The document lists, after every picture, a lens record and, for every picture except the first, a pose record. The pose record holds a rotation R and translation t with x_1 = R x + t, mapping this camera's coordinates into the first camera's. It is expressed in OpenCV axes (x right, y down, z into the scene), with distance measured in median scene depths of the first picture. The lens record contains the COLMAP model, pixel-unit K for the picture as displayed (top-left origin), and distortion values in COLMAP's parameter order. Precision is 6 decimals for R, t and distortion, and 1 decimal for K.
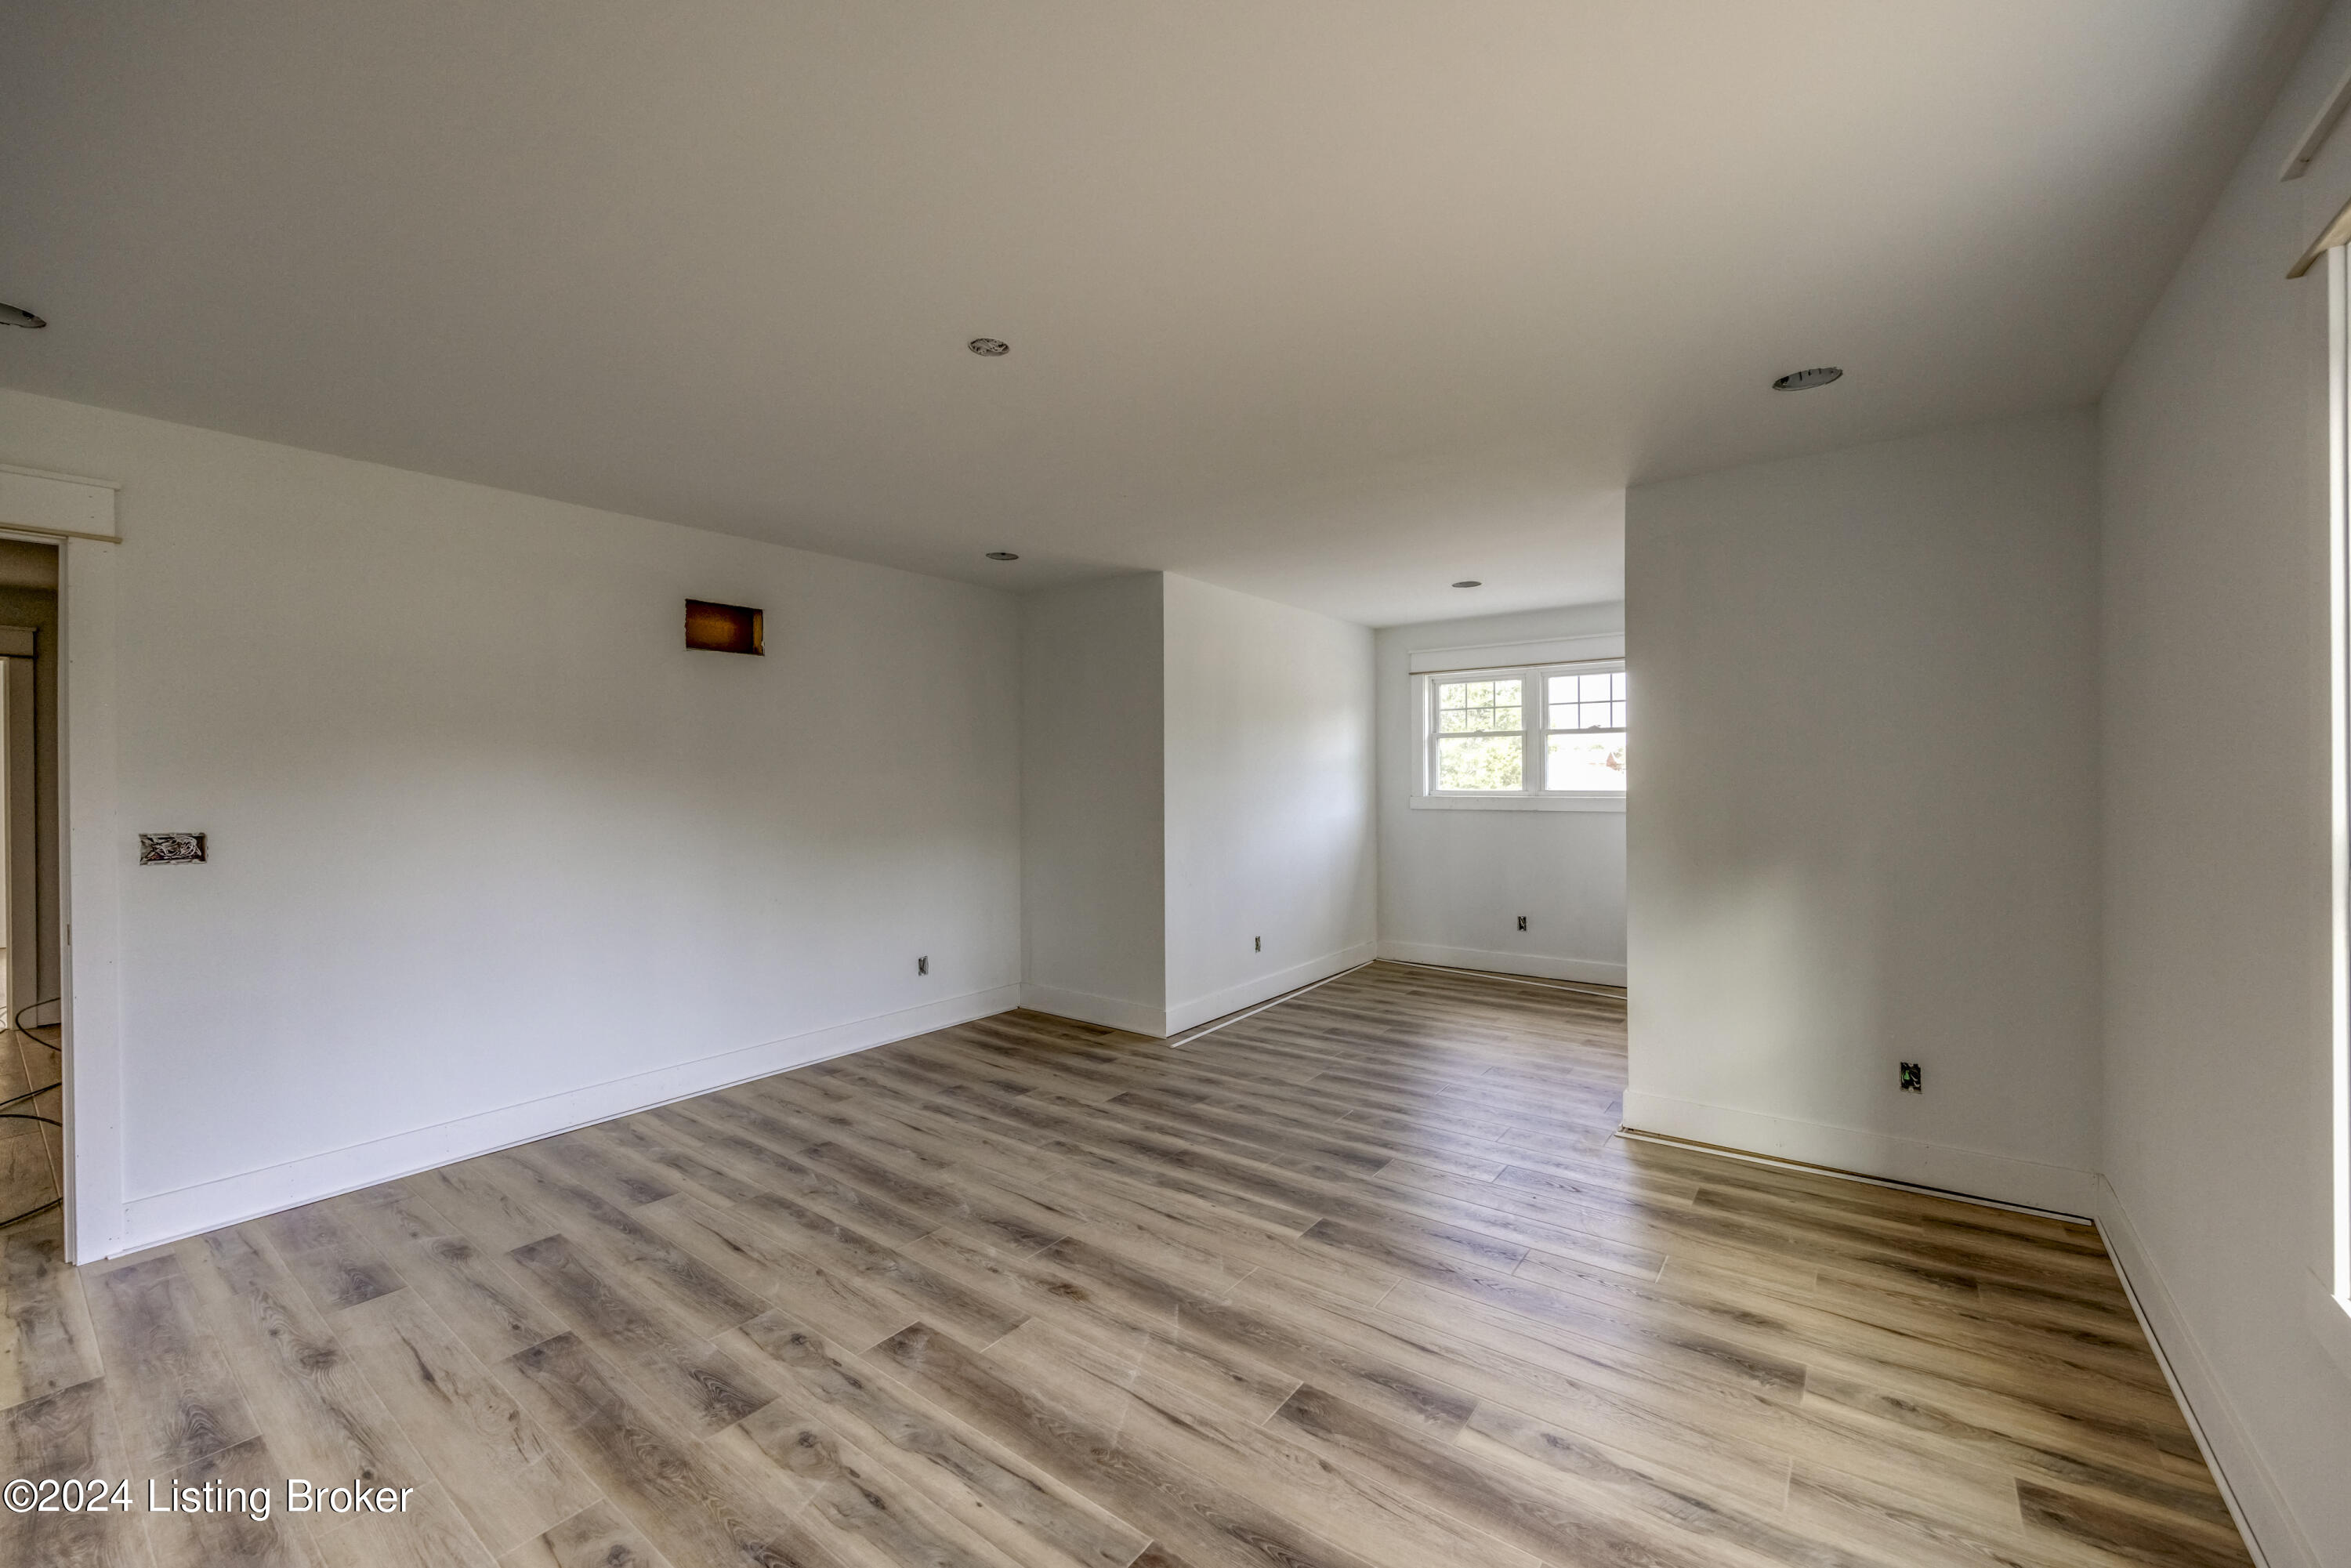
lens RADIAL K [[932.8, 0, 1175.5], [0, 932.8, 784.0], [0, 0, 1]] dist [-0.001431, 0.000027]
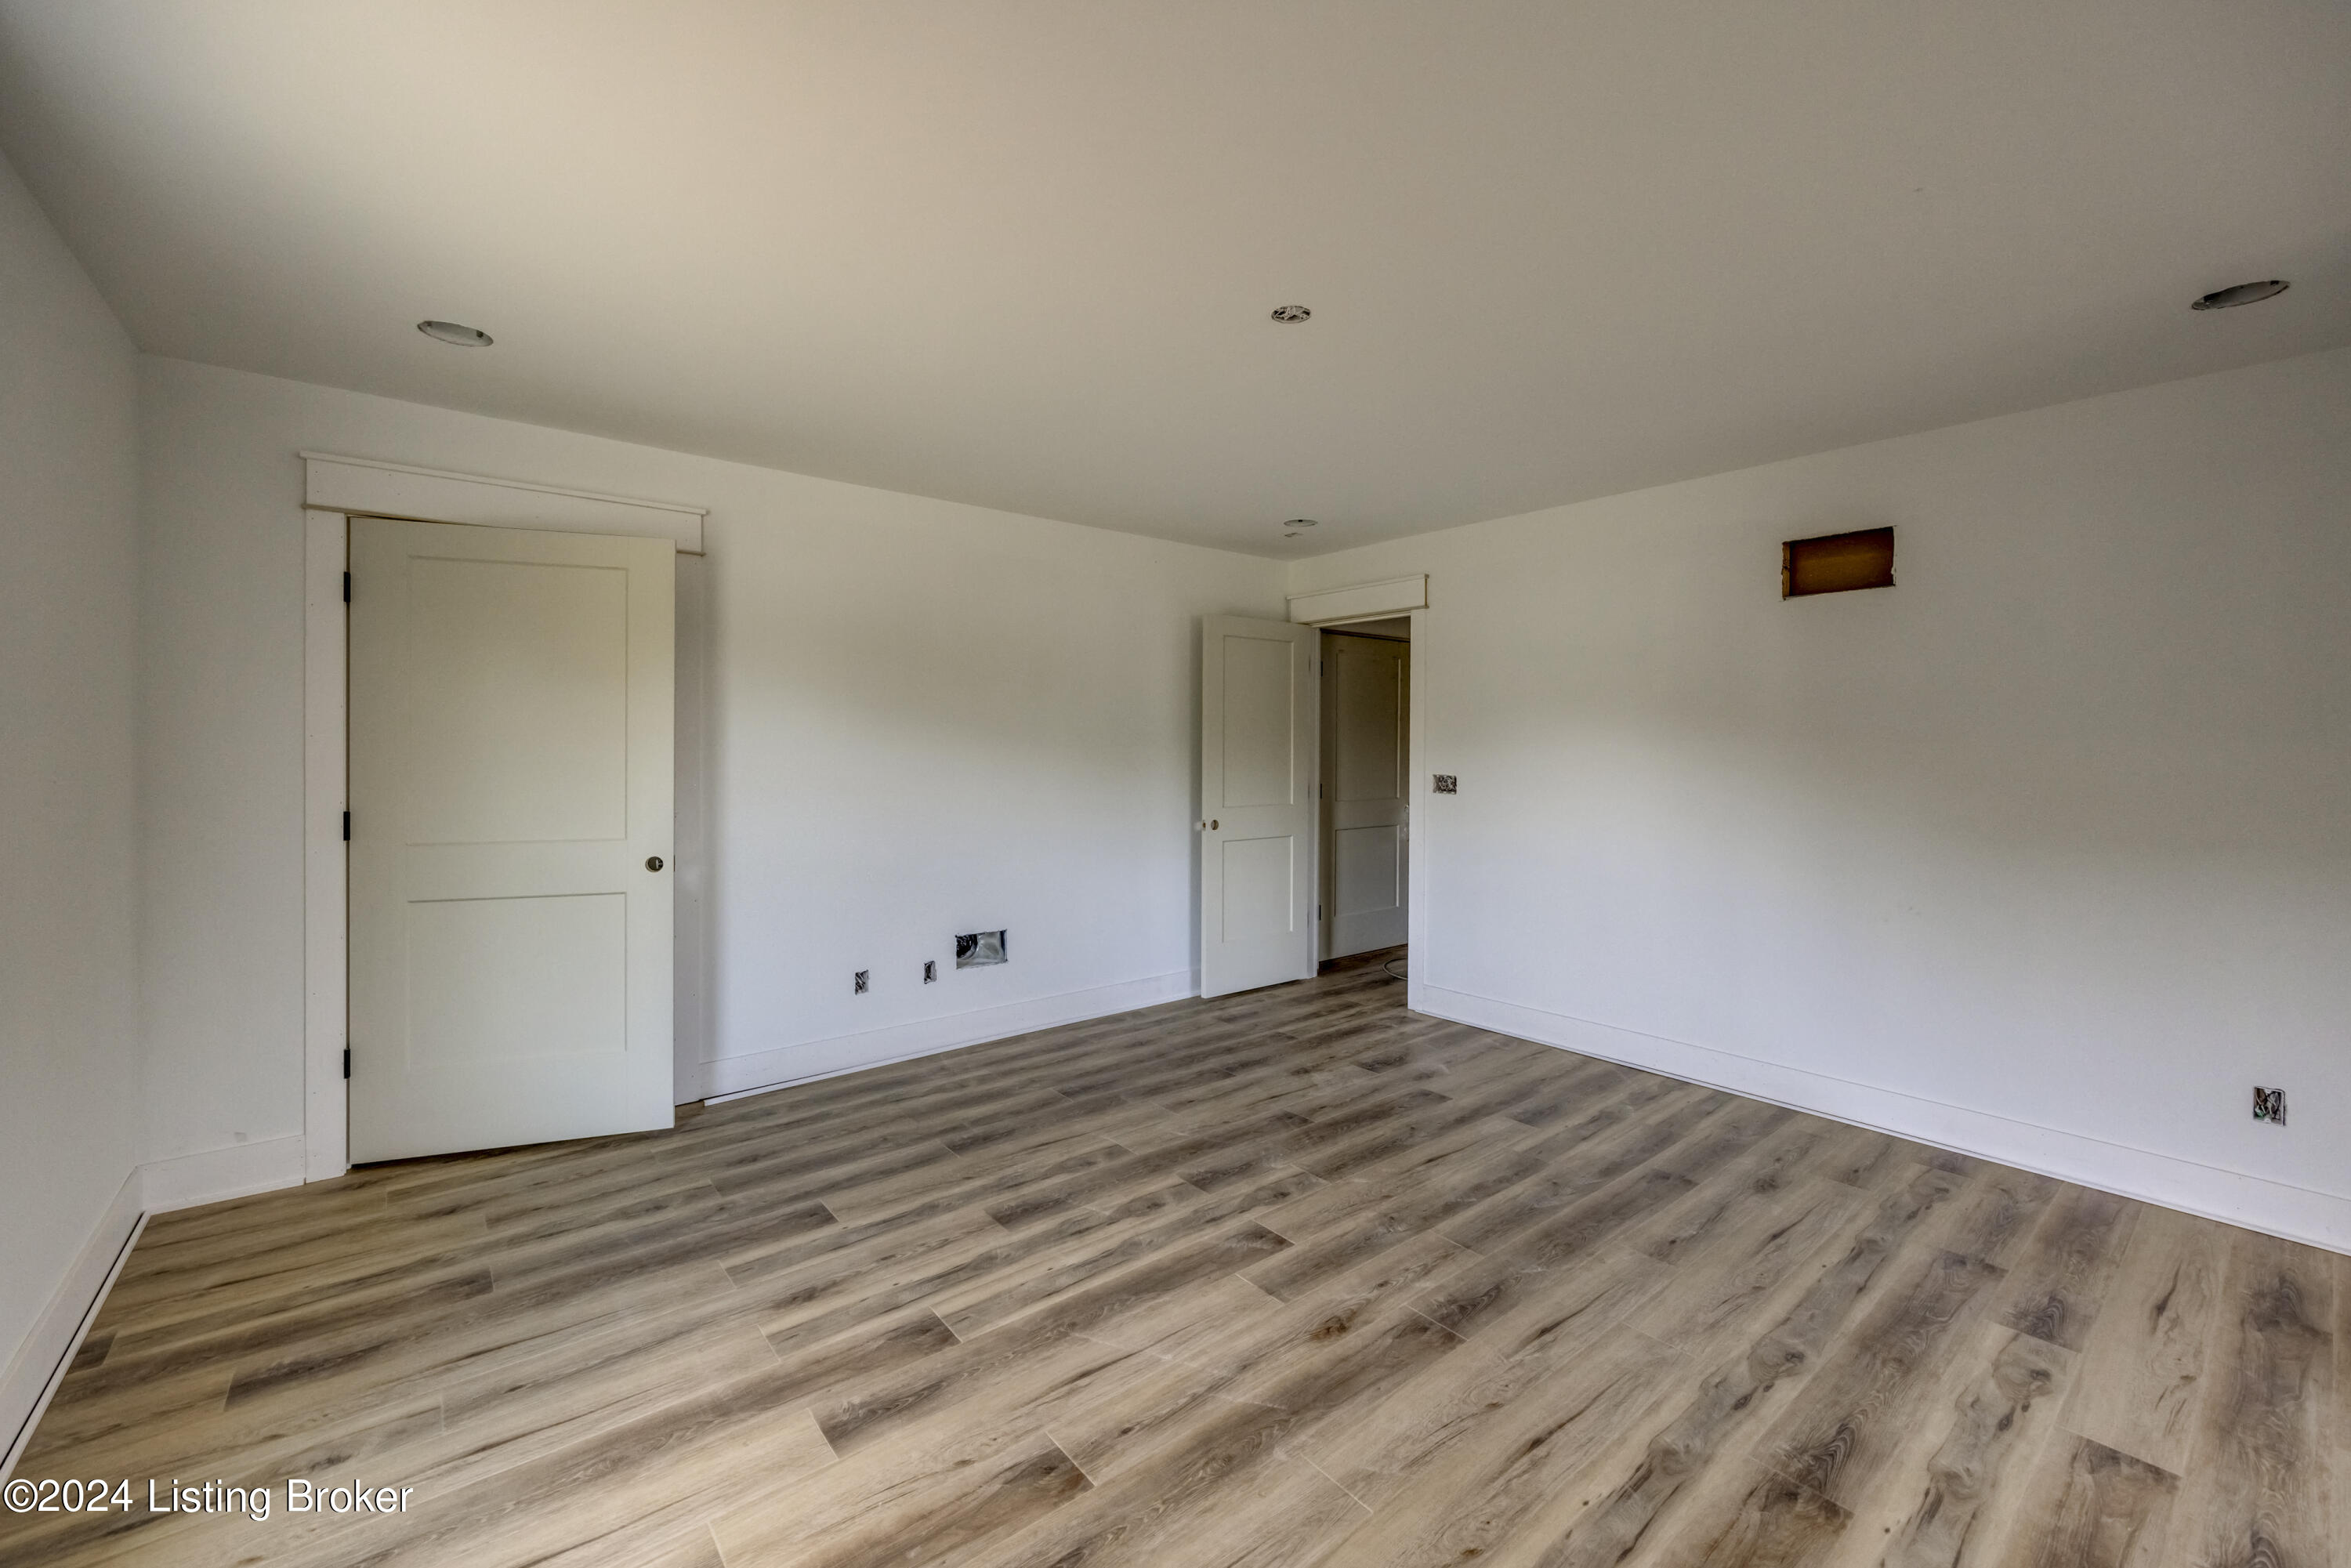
lens RADIAL K [[951.2, 0, 1190.4], [0, 951.2, 748.5], [0, 0, 1]] dist [0.000788, 0.000168]
pose [[-0.230365, 0.008330, -0.973069, 0.685553], [-0.007962, 0.999914, 0.010445, -0.008565], [0.973072, 0.010154, -0.230279, 0.941012]]
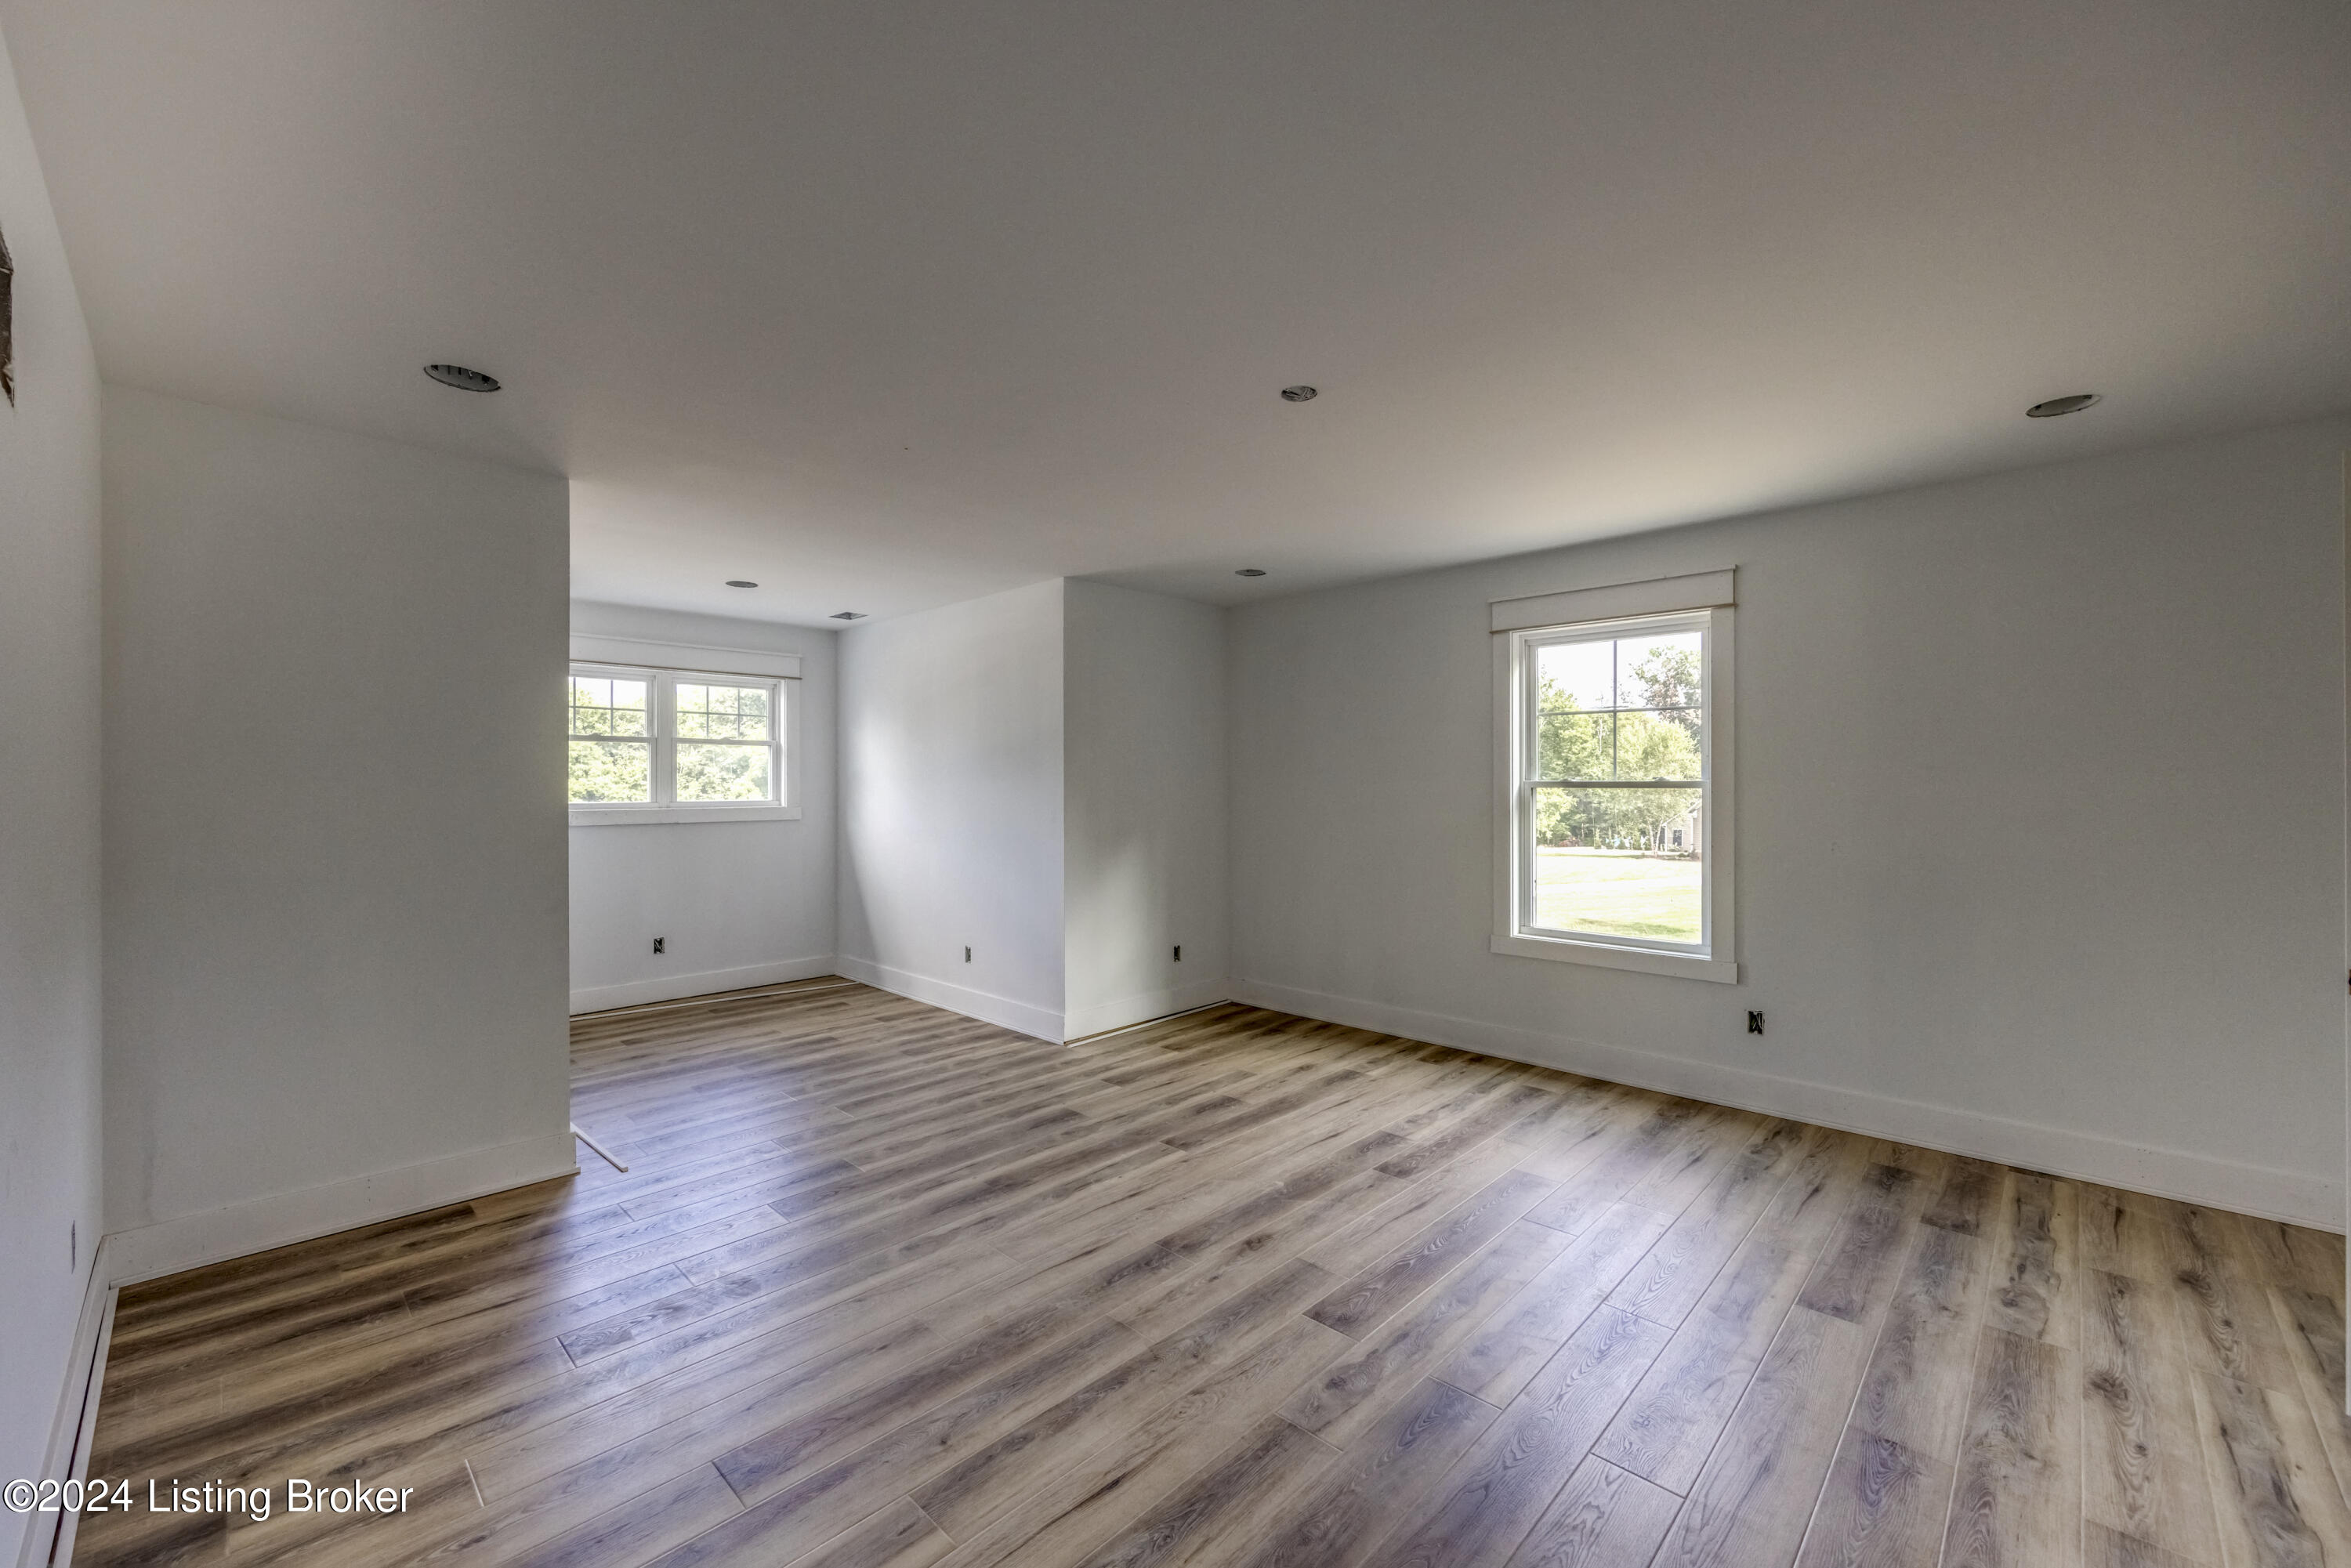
lens RADIAL K [[932.8, 0, 1175.5], [0, 932.8, 784.0], [0, 0, 1]] dist [-0.001431, 0.000027]
pose [[0.123367, 0.009425, 0.992316, -1.090298], [0.007374, 0.999919, -0.010414, 0.004987], [-0.992334, 0.008602, 0.123287, 0.837895]]
